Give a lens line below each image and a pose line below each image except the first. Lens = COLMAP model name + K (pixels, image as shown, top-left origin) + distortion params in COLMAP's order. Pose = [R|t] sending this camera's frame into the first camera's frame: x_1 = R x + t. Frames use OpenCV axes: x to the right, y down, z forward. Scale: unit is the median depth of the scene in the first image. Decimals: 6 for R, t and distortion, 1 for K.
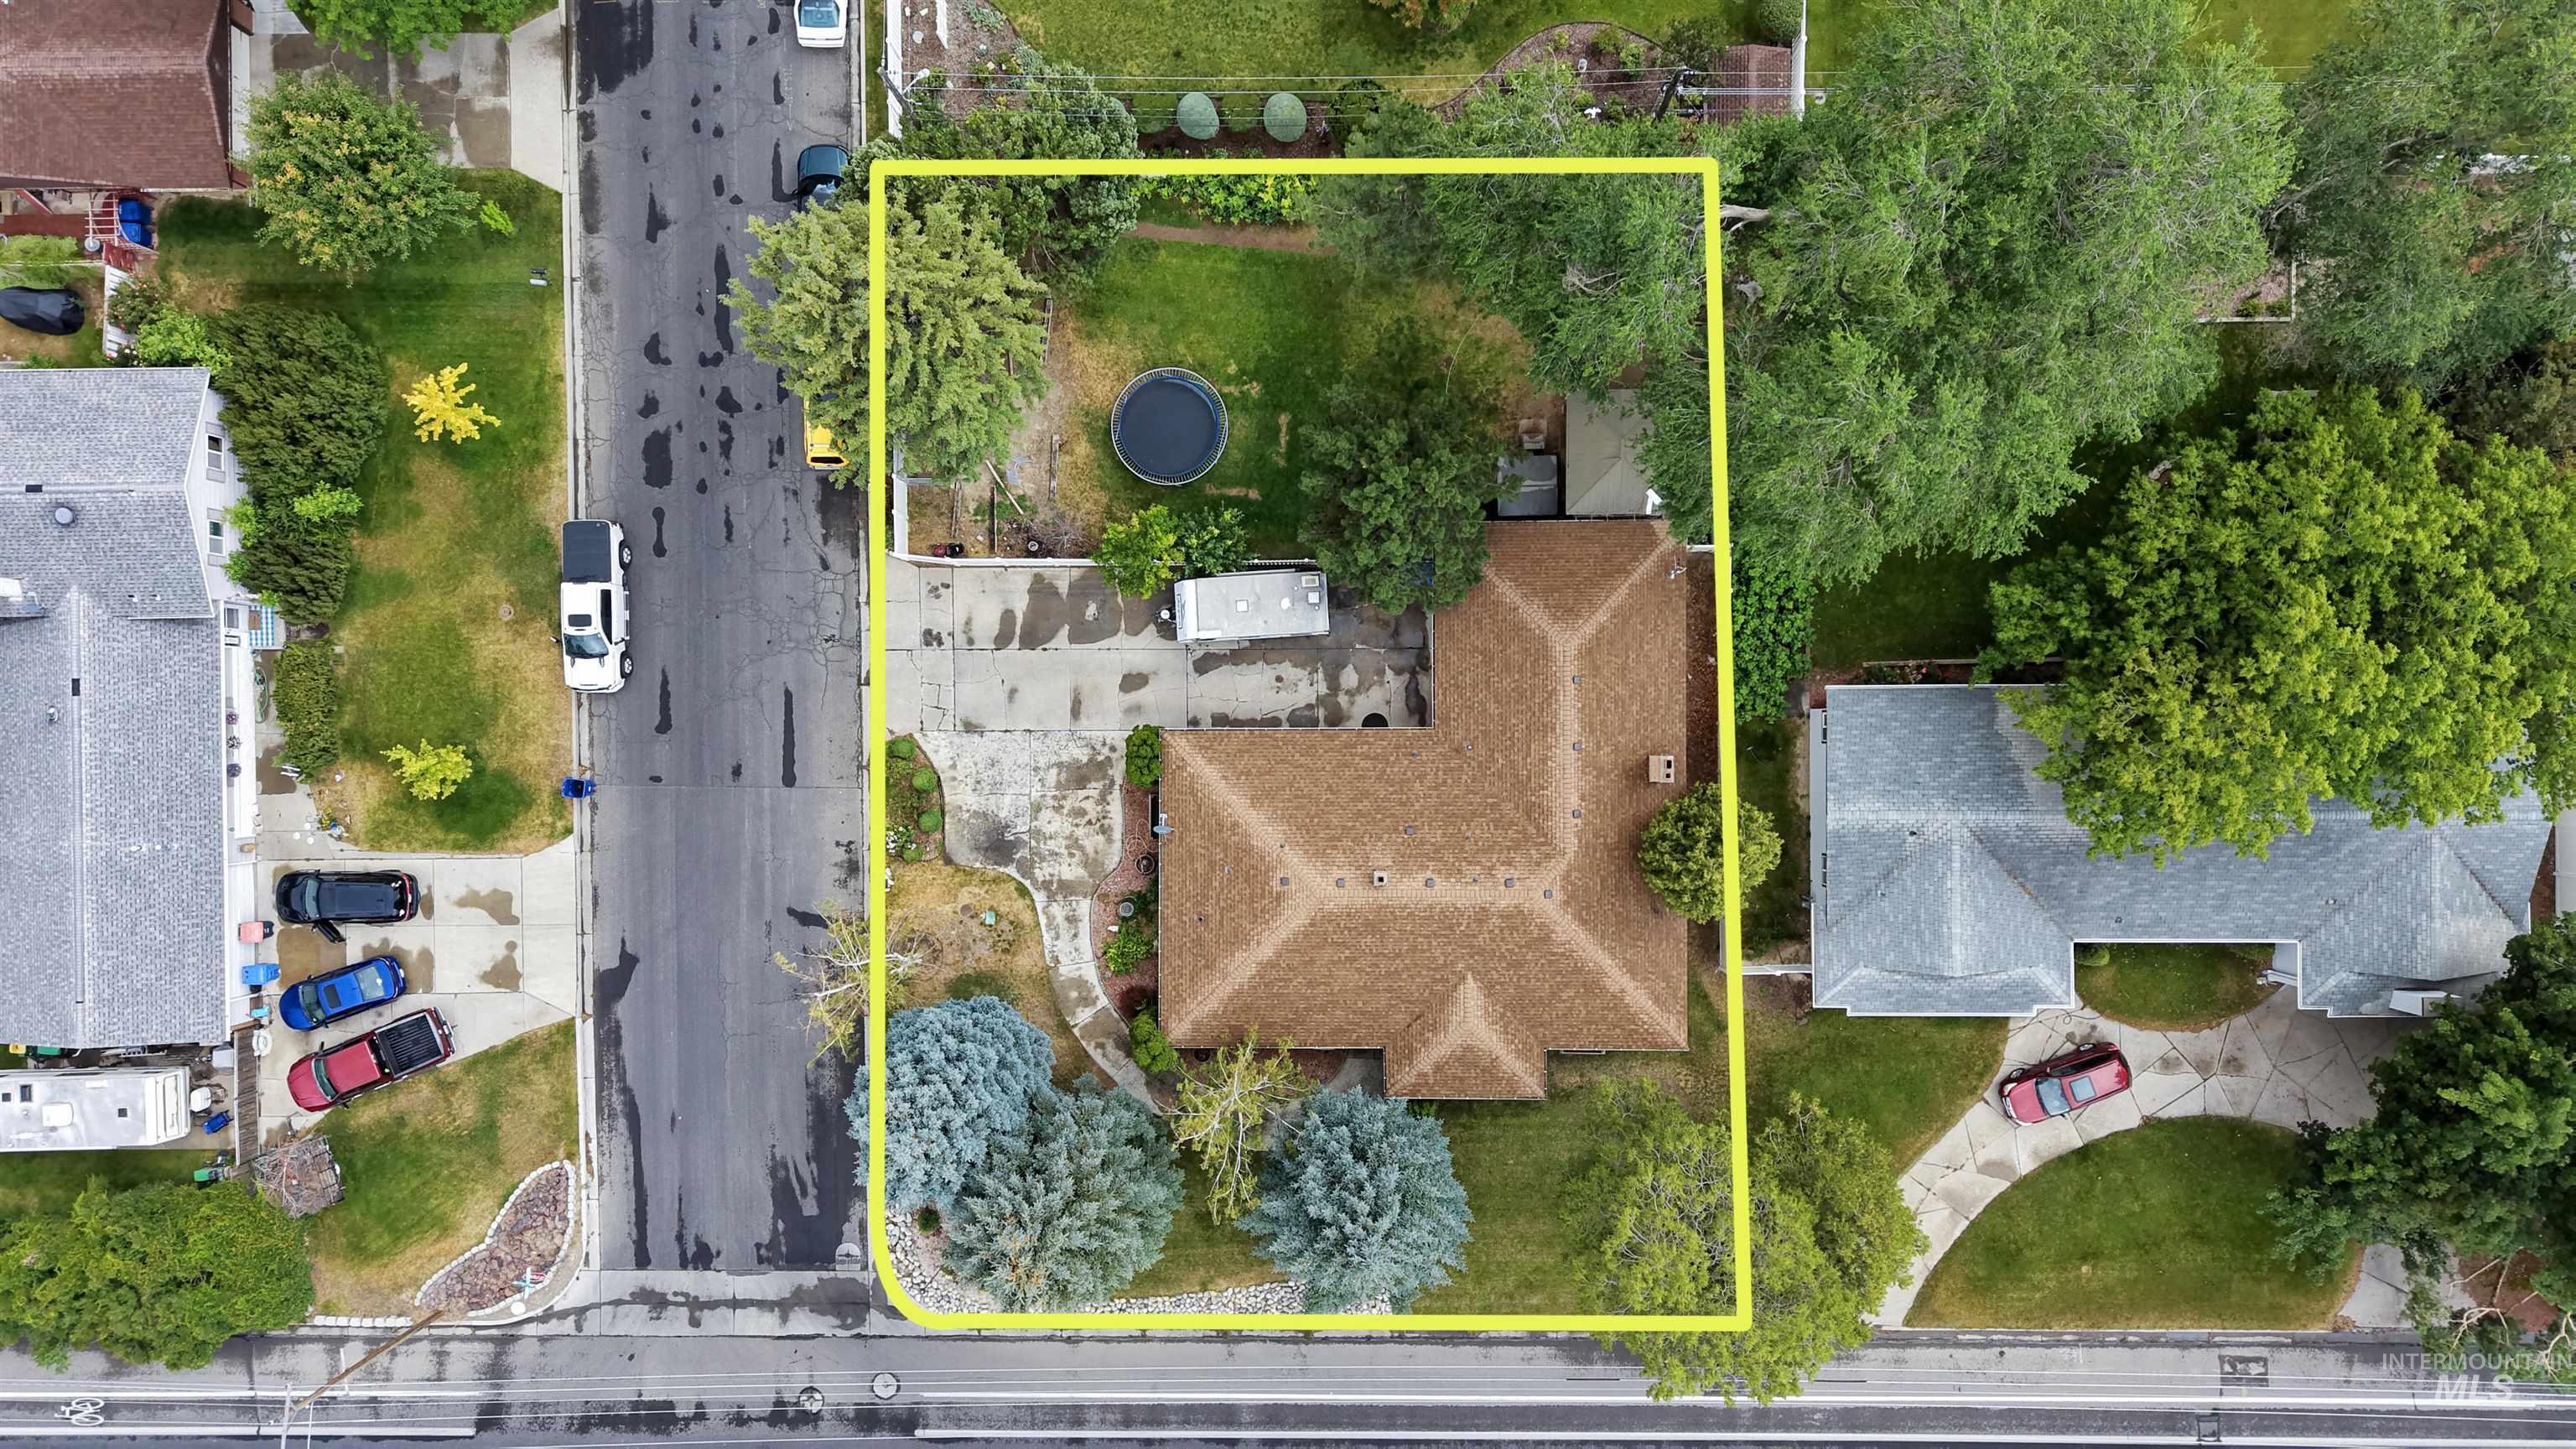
lens RADIAL K [[1724.3, 0, 1275.8], [0, 1724.3, 726.7], [0, 0, 1]] dist [0.020126, -0.020261]
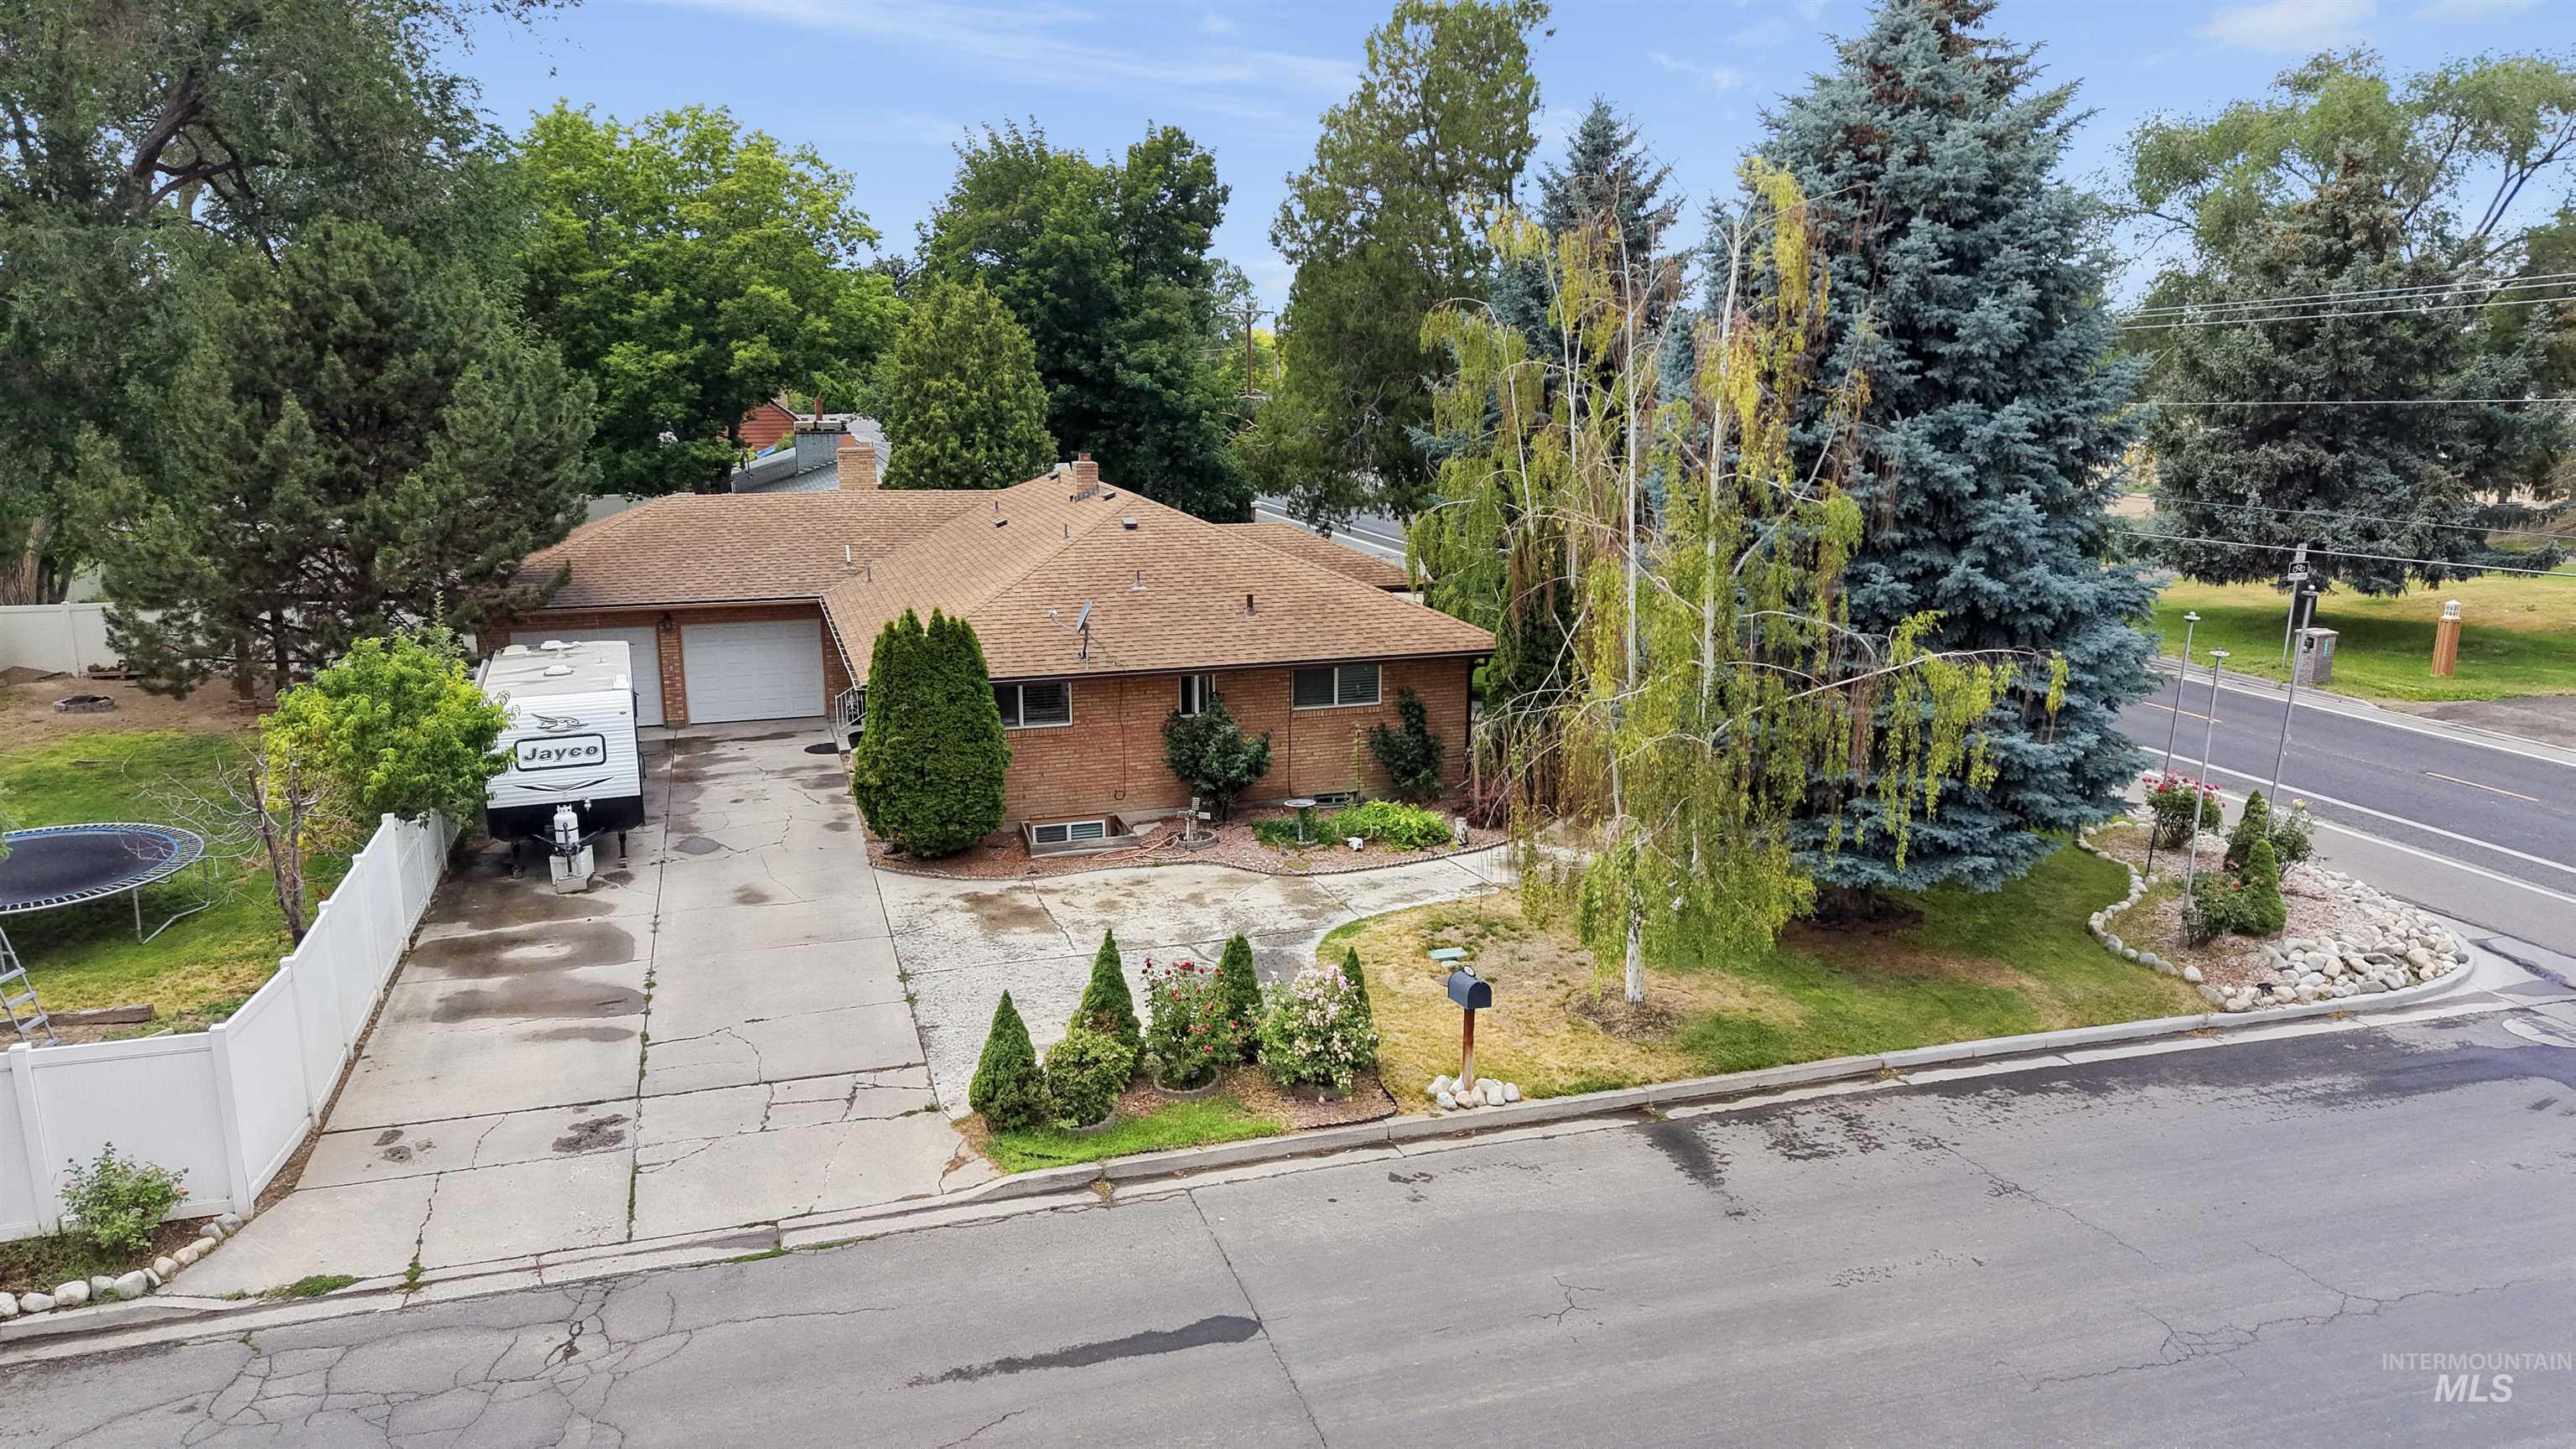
lens RADIAL K [[1724.3, 0, 1309.1], [0, 1724.3, 732.5], [0, 0, 1]] dist [0.020126, -0.020261]
pose [[-0.314661, -0.176459, 0.932658, -0.478109], [0.949188, -0.064277, 0.308077, -0.023642], [0.005586, 0.982207, 0.187718, 0.881138]]
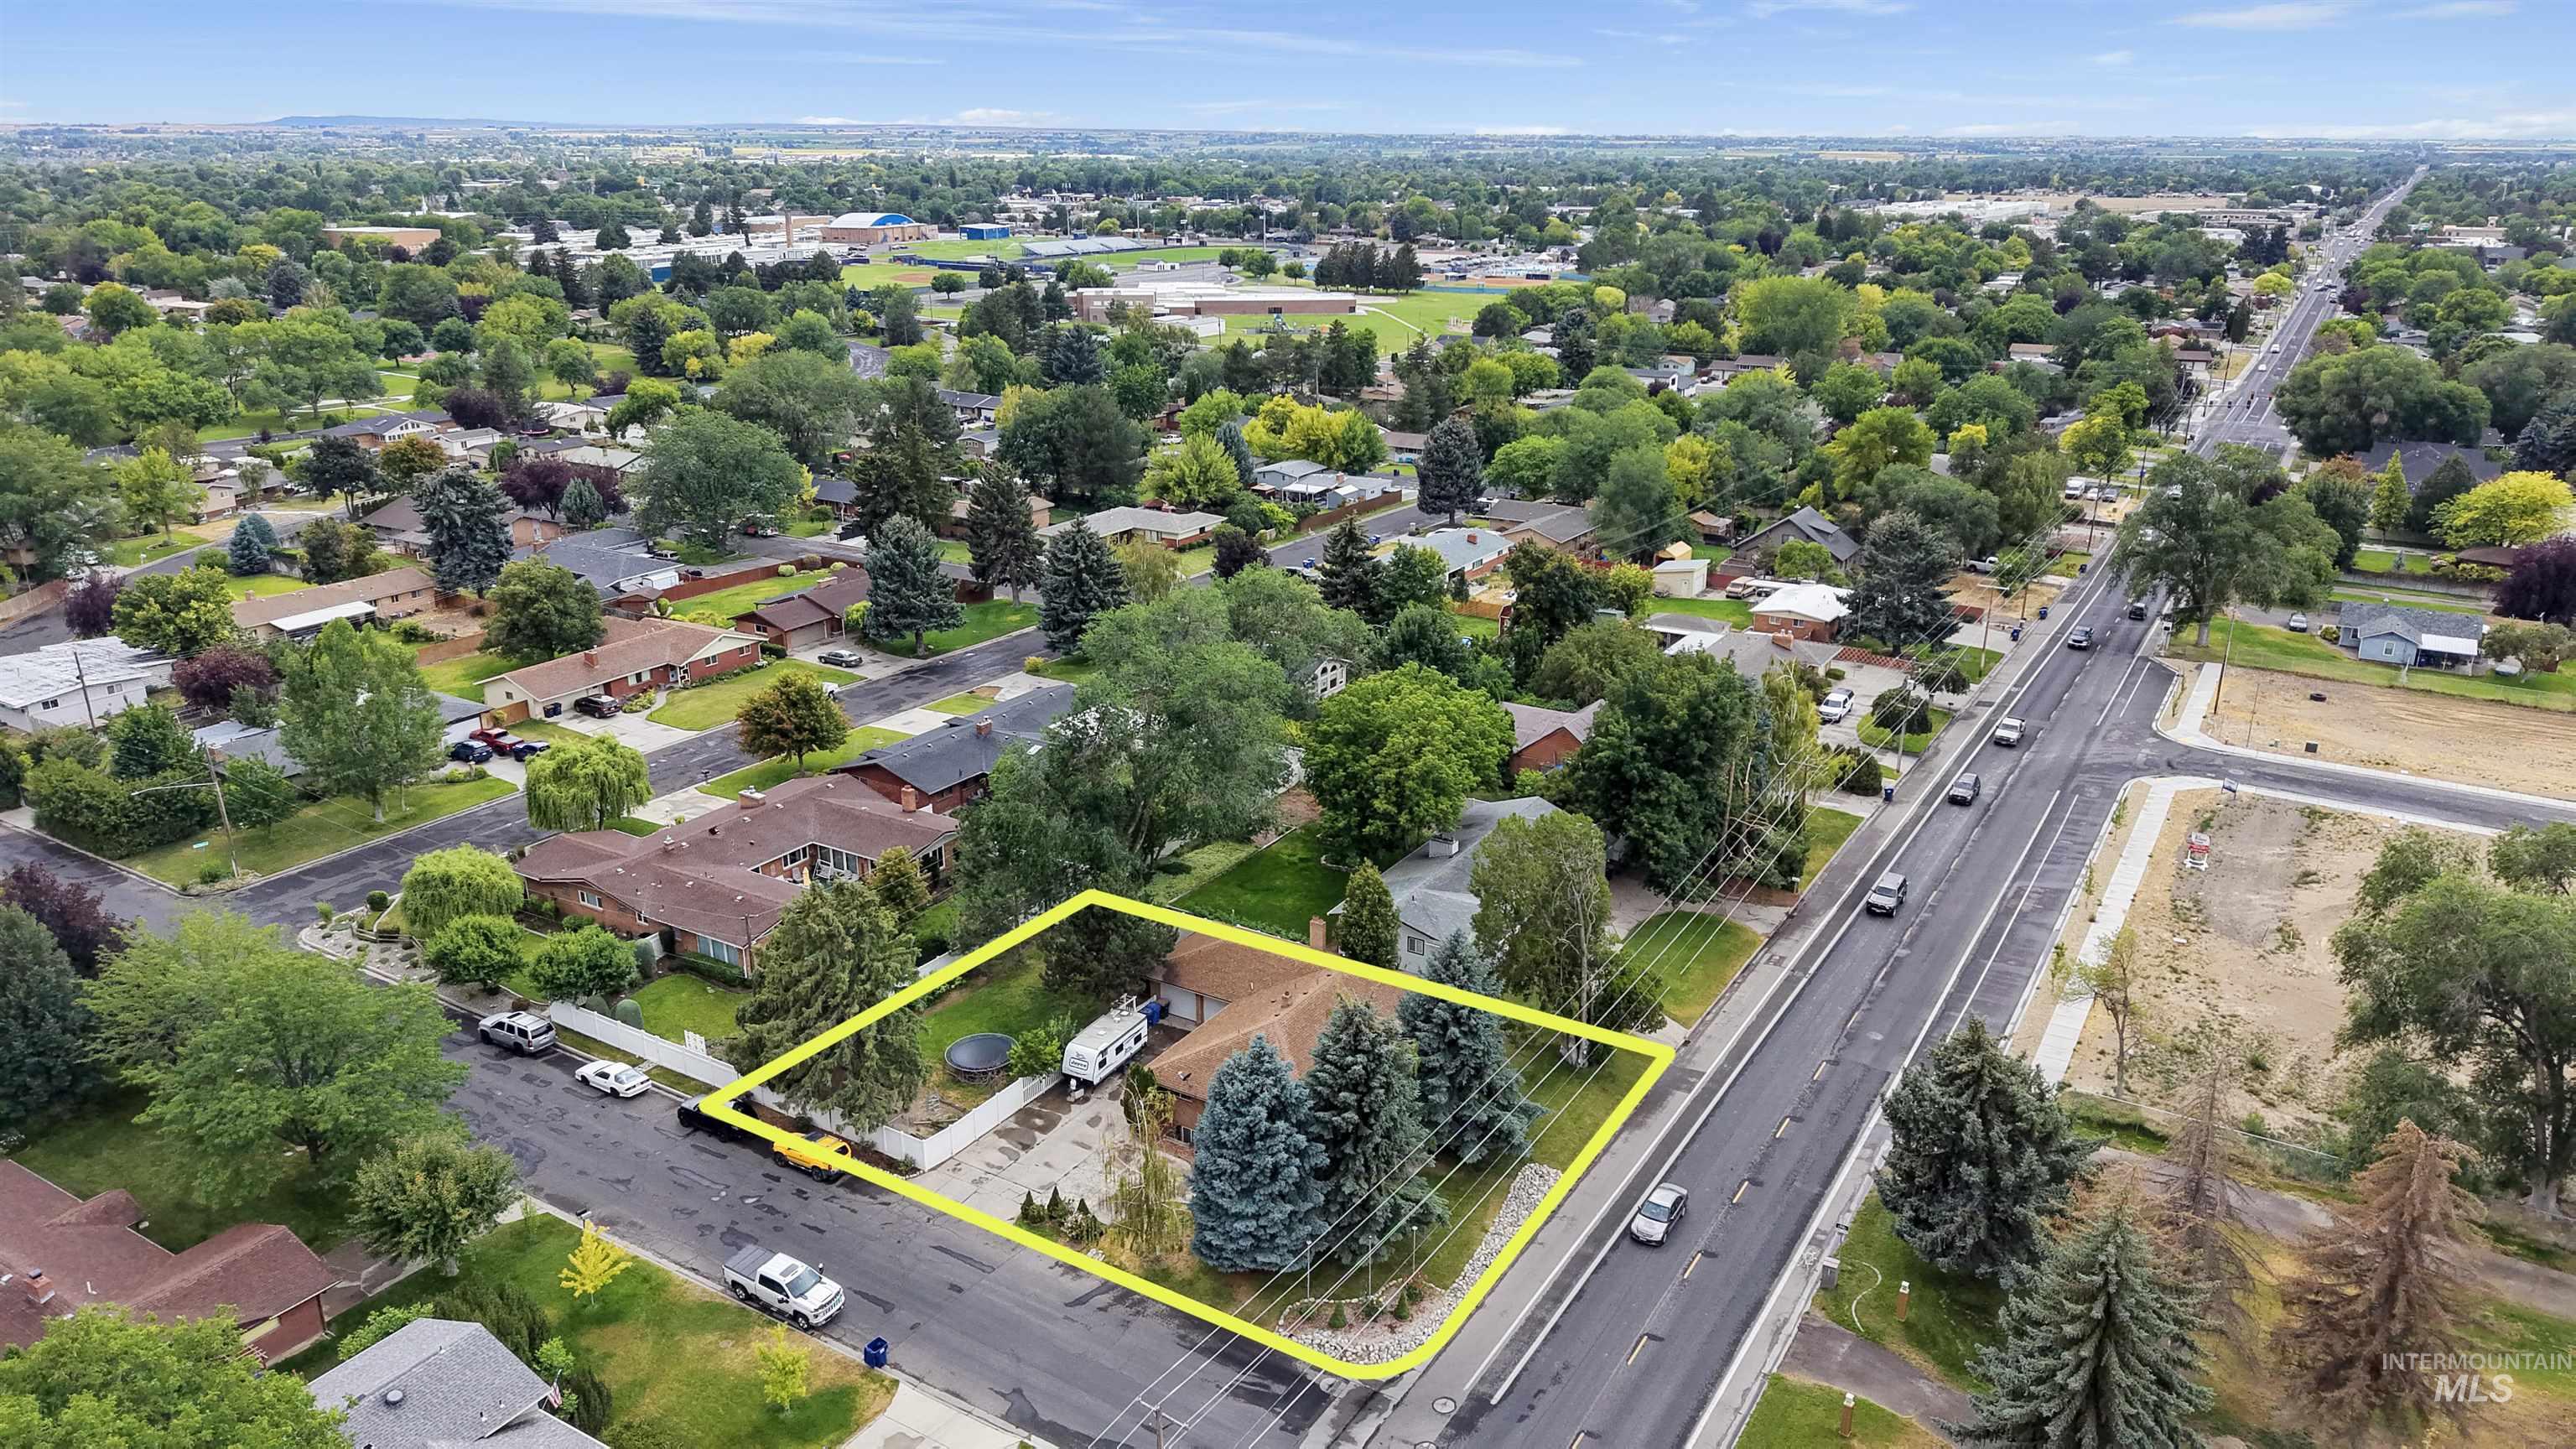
lens RADIAL K [[1724.3, 0, 1289.8], [0, 1724.3, 730.4], [0, 0, 1]] dist [0.020126, -0.020261]
pose [[0.531414, -0.247943, 0.810014, -1.101235], [0.846988, 0.171918, -0.503047, 0.795417], [-0.014529, 0.953398, 0.301365, 0.226442]]
